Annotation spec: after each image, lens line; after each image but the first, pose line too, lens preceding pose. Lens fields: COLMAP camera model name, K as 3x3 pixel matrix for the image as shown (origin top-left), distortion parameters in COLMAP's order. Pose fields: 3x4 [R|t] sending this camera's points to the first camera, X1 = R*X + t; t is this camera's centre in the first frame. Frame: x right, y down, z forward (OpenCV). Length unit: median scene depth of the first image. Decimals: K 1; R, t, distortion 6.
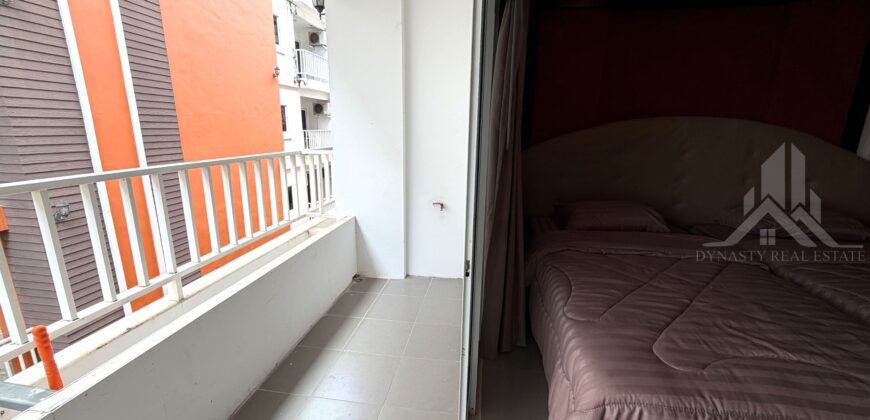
lens RADIAL K [[350.4, 0, 433.3], [0, 350.4, 210.8], [0, 0, 1]] dist [-0.002738, 0.000187]
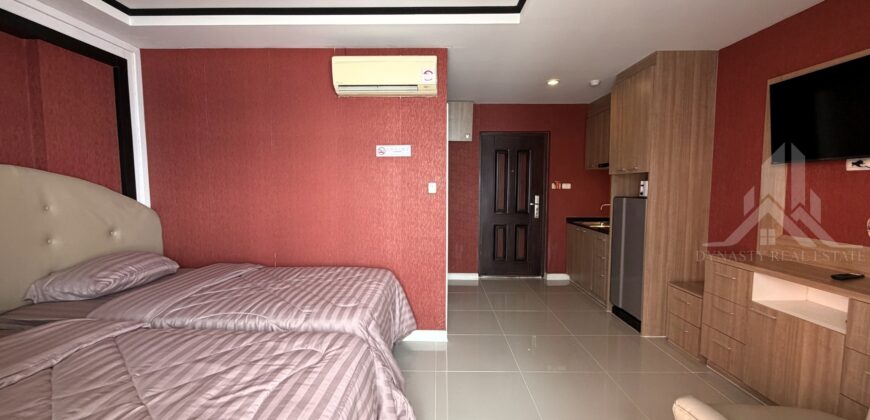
lens RADIAL K [[350.4, 0, 432.6], [0, 350.4, 211.5], [0, 0, 1]] dist [-0.002738, 0.000187]
pose [[-0.144518, -0.081049, 0.986177, -0.029895], [0.228816, 0.966890, 0.112996, -0.075998], [-0.962683, 0.241983, -0.121188, 0.446335]]
